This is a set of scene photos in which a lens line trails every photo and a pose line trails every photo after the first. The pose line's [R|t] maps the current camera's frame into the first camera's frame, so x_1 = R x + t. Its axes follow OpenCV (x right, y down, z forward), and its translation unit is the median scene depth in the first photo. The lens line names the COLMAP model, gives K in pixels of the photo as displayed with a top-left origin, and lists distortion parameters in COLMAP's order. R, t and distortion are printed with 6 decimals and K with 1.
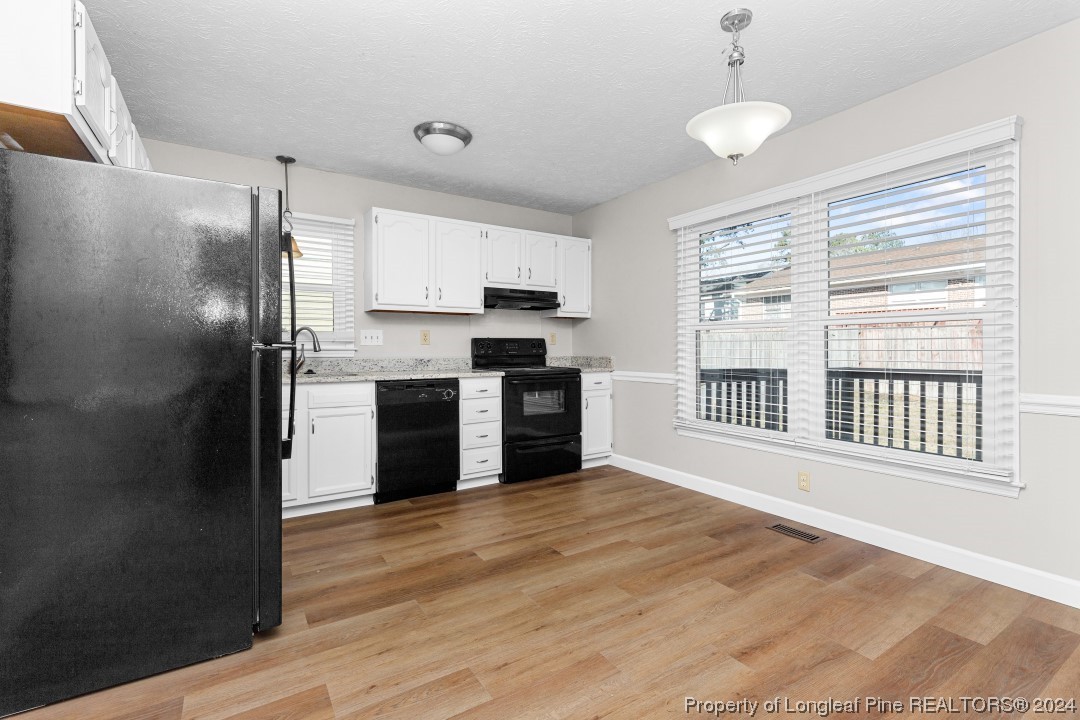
lens RADIAL K [[492.0, 0, 540.0], [0, 492.0, 360.0], [0, 0, 1]] dist [0.005276, -0.000588]
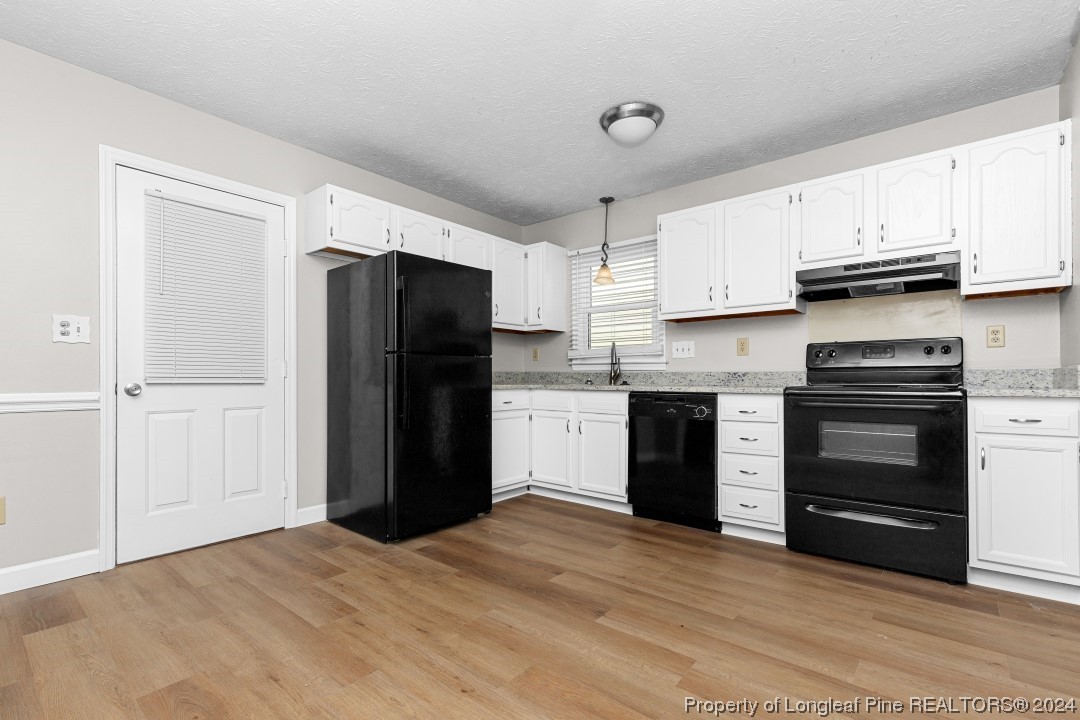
lens RADIAL K [[493.0, 0, 543.3], [0, 493.0, 382.4], [0, 0, 1]] dist [0.005695, 0.000004]
pose [[0.299113, 0.009799, -0.954167, 0.653432], [-0.024627, 0.999693, 0.002547, 0.029532], [0.953900, 0.022737, 0.299263, 0.605746]]
